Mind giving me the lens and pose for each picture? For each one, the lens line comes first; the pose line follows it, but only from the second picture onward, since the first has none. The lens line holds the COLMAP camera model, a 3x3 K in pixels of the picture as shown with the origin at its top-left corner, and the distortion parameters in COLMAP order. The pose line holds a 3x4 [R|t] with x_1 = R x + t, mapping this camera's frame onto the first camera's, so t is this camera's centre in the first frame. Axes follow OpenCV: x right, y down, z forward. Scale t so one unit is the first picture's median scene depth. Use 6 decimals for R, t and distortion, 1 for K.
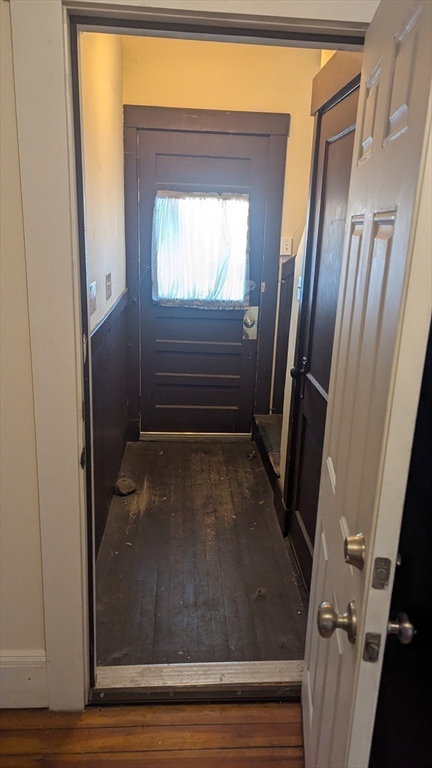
lens RADIAL K [[545.7, 0, 221.9], [0, 545.7, 386.9], [0, 0, 1]] dist [0.067884, -0.064163]
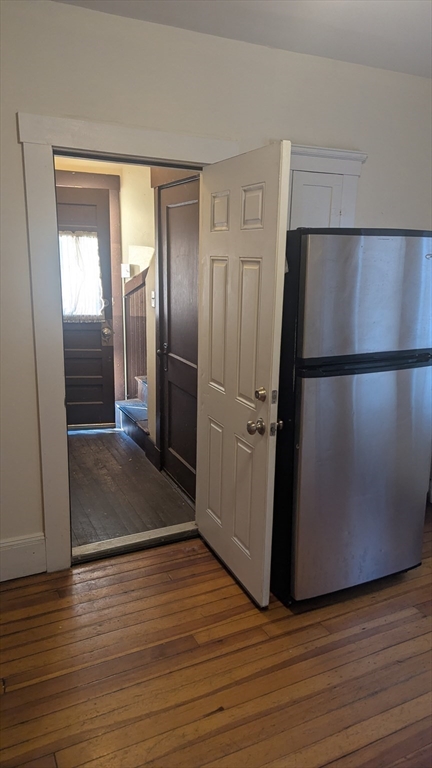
lens RADIAL K [[545.7, 0, 221.9], [0, 545.7, 386.9], [0, 0, 1]] dist [0.067884, -0.064163]
pose [[0.924083, -0.099232, 0.369085, -0.281001], [0.117910, 0.992620, -0.028338, 0.129200], [-0.363550, 0.069705, 0.928963, -0.470531]]
